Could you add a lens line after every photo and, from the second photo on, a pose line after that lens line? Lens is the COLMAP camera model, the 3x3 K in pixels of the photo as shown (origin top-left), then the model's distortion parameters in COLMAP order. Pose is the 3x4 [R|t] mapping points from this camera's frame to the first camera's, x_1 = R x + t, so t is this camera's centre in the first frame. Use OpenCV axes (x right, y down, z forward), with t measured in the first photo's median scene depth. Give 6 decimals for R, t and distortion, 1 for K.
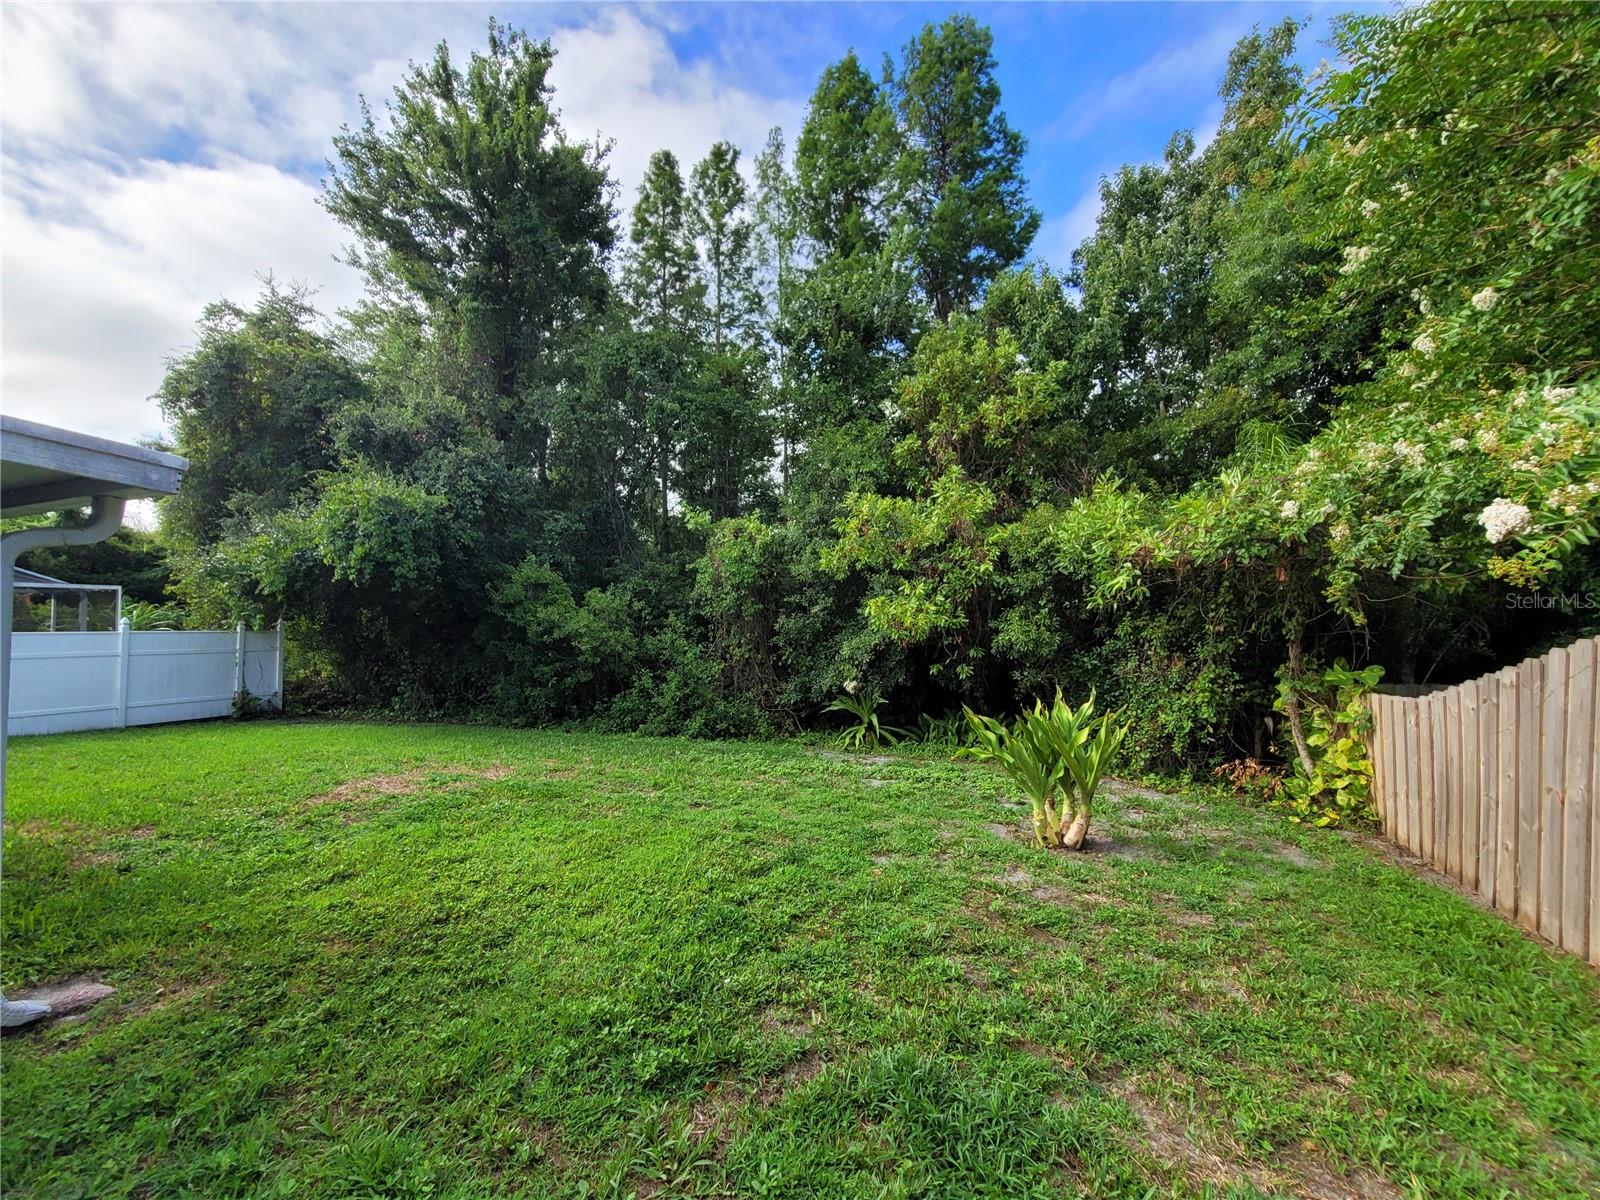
lens RADIAL K [[655.9, 0, 777.8], [0, 655.9, 608.5], [0, 0, 1]] dist [0.000848, -0.001670]
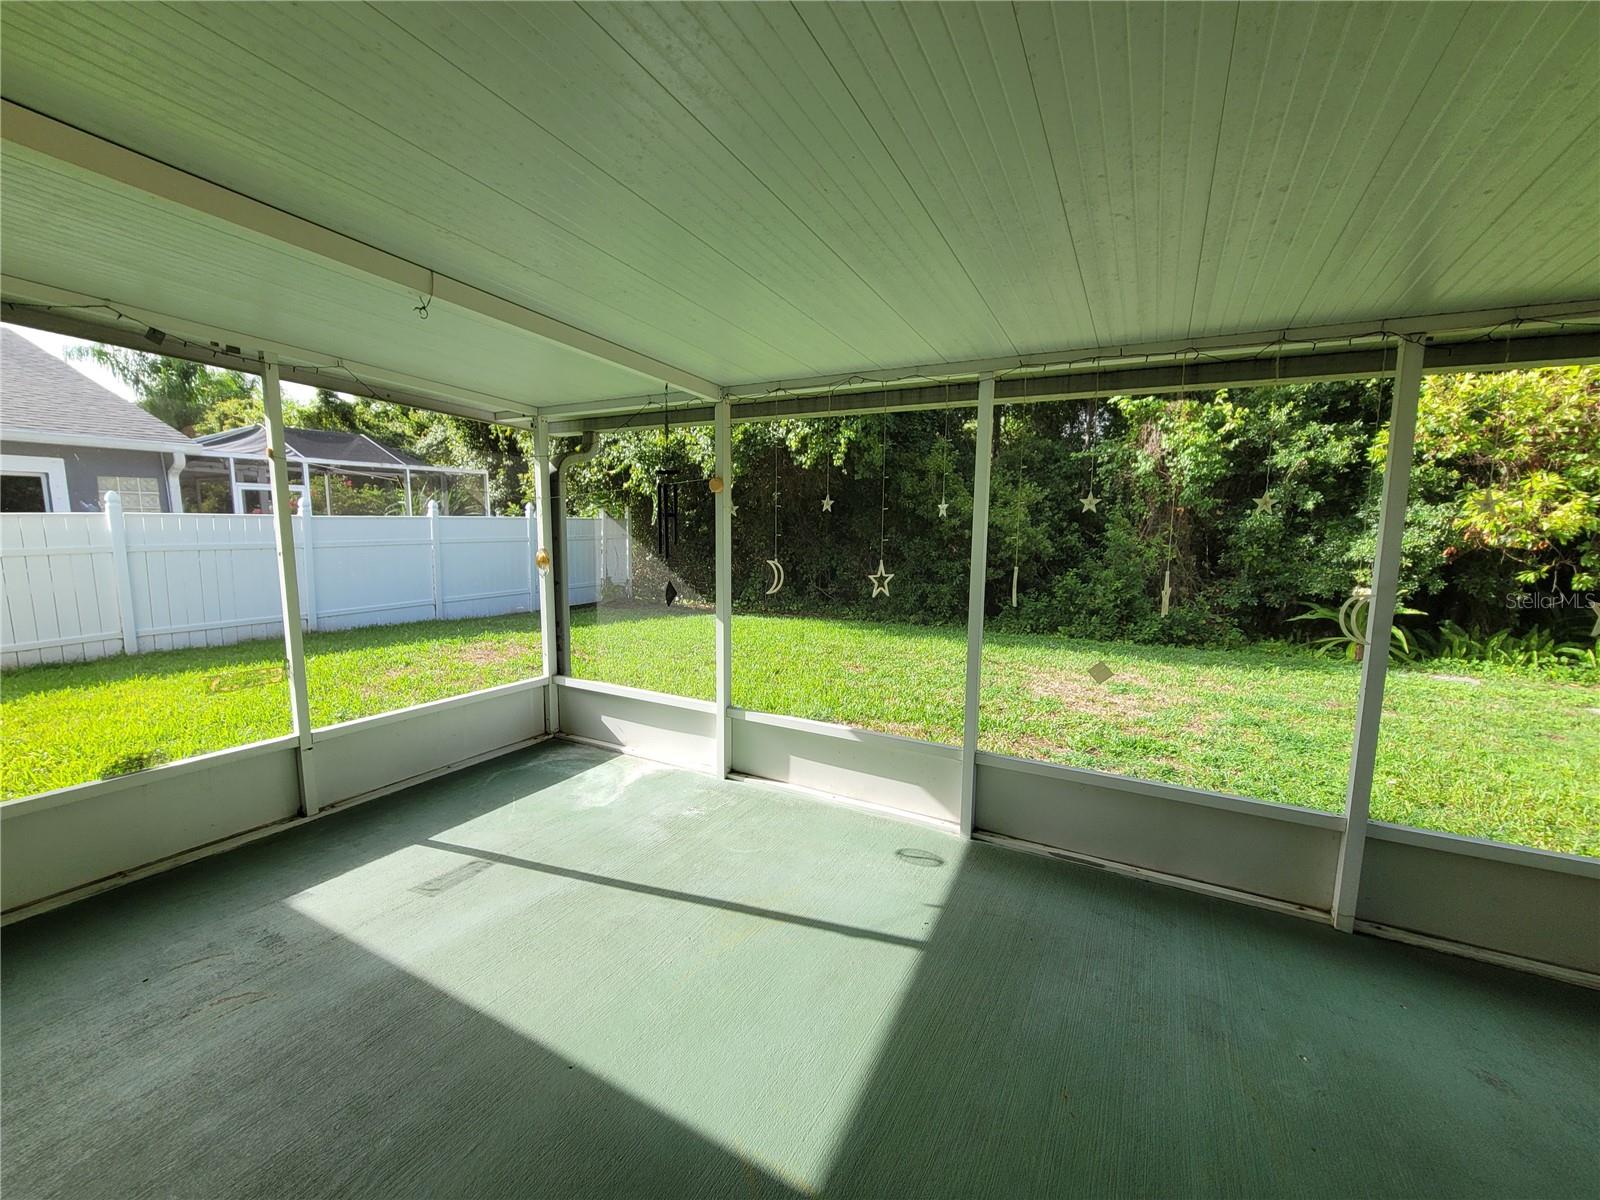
lens RADIAL K [[655.9, 0, 789.3], [0, 655.9, 601.6], [0, 0, 1]] dist [0.000848, -0.001670]
pose [[0.994109, 0.030442, -0.104018, -0.425993], [-0.014016, 0.987793, 0.155137, 0.001399], [0.107471, -0.152765, 0.982401, 0.032839]]
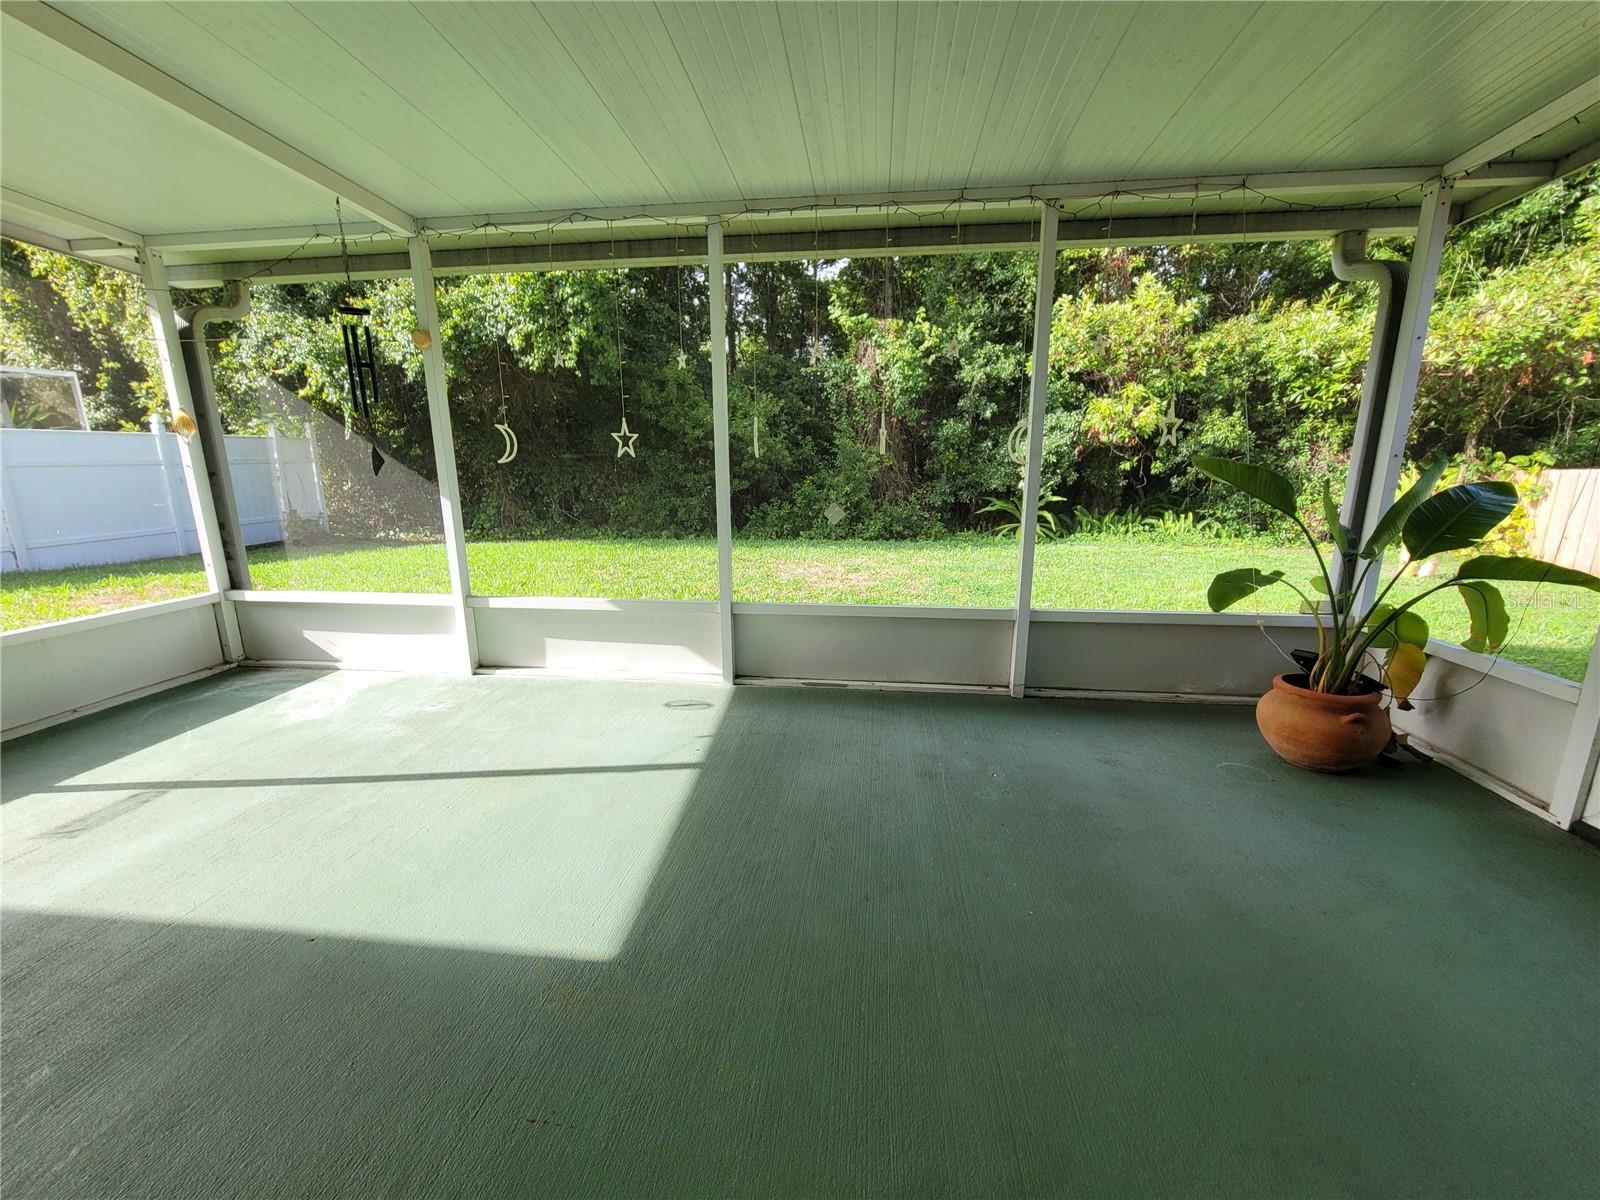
lens RADIAL K [[655.9, 0, 788.8], [0, 655.9, 601.5], [0, 0, 1]] dist [0.000848, -0.001670]
pose [[0.963600, -0.060126, 0.260499, -0.425923], [-0.006421, 0.968896, 0.247384, 0.027078], [-0.267271, -0.240052, 0.933242, 0.027299]]
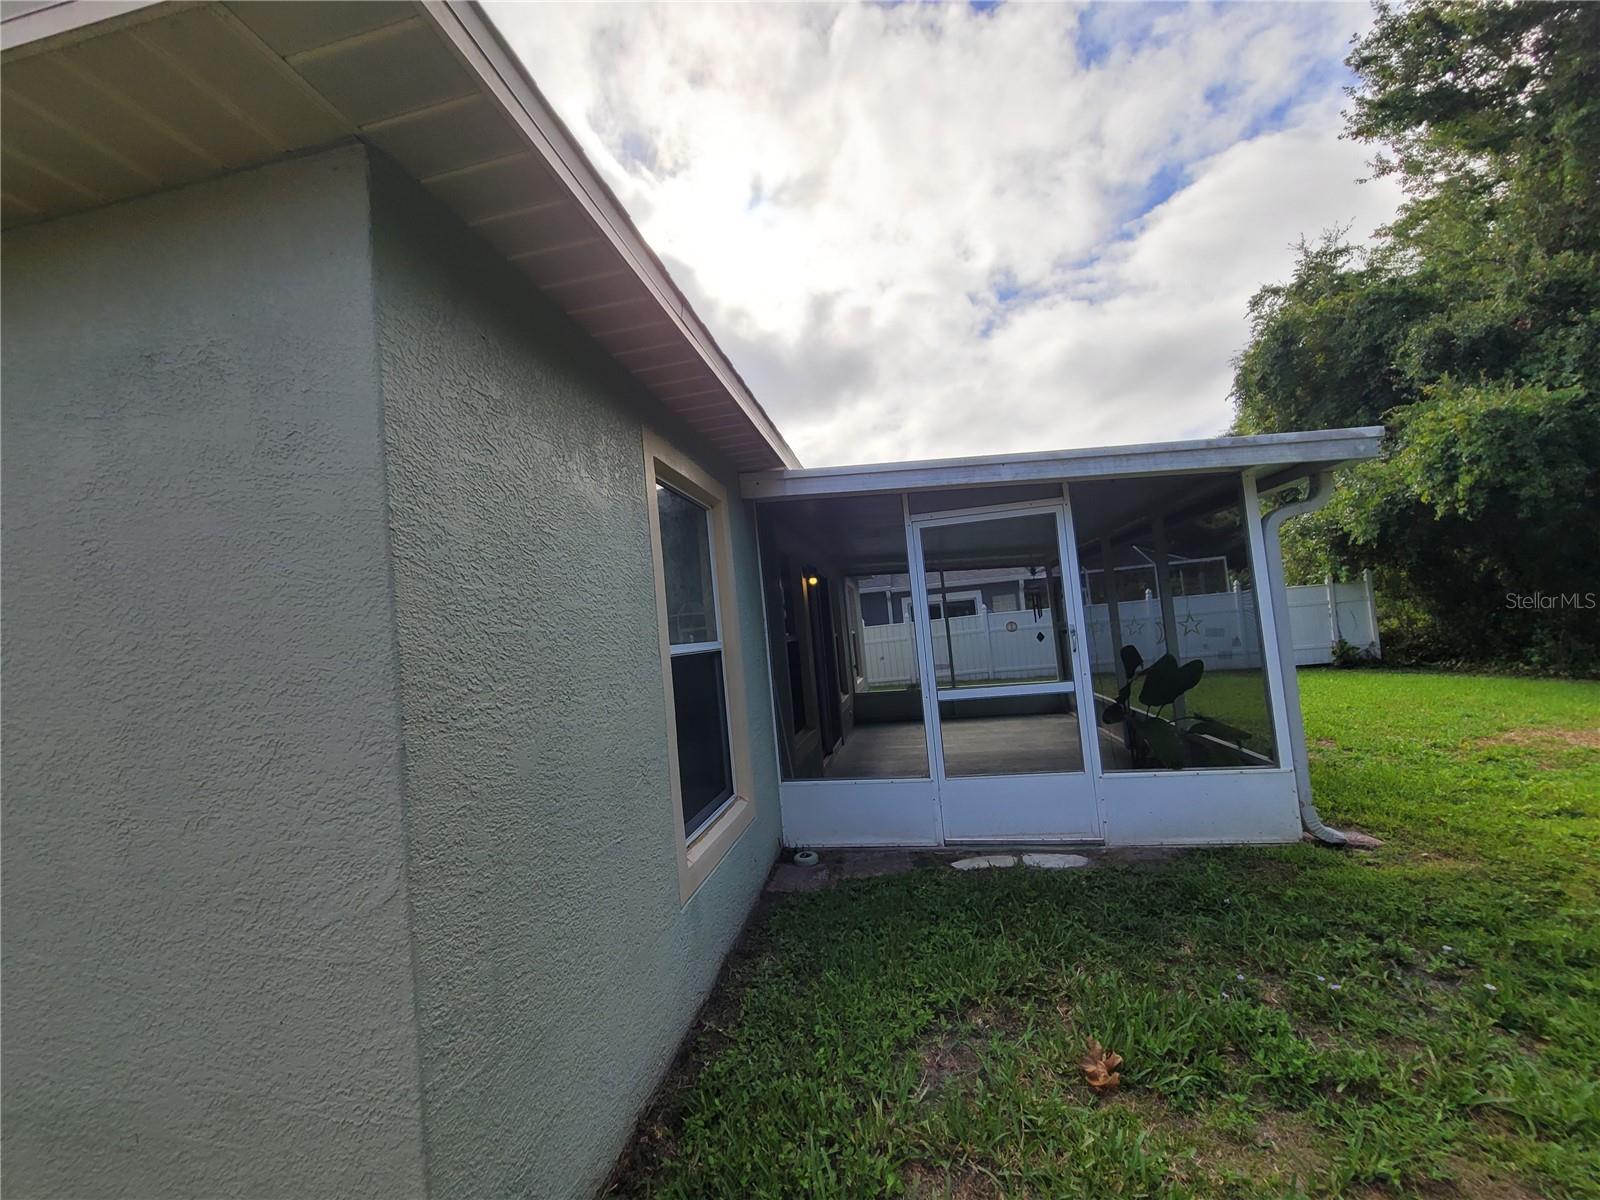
lens RADIAL K [[655.9, 0, 801.9], [0, 655.9, 598.2], [0, 0, 1]] dist [0.000848, -0.001670]
pose [[0.233904, -0.067108, -0.969941, 0.003518], [0.114945, 0.992527, -0.040951, 0.003093], [0.965441, -0.101911, 0.239870, -0.072972]]
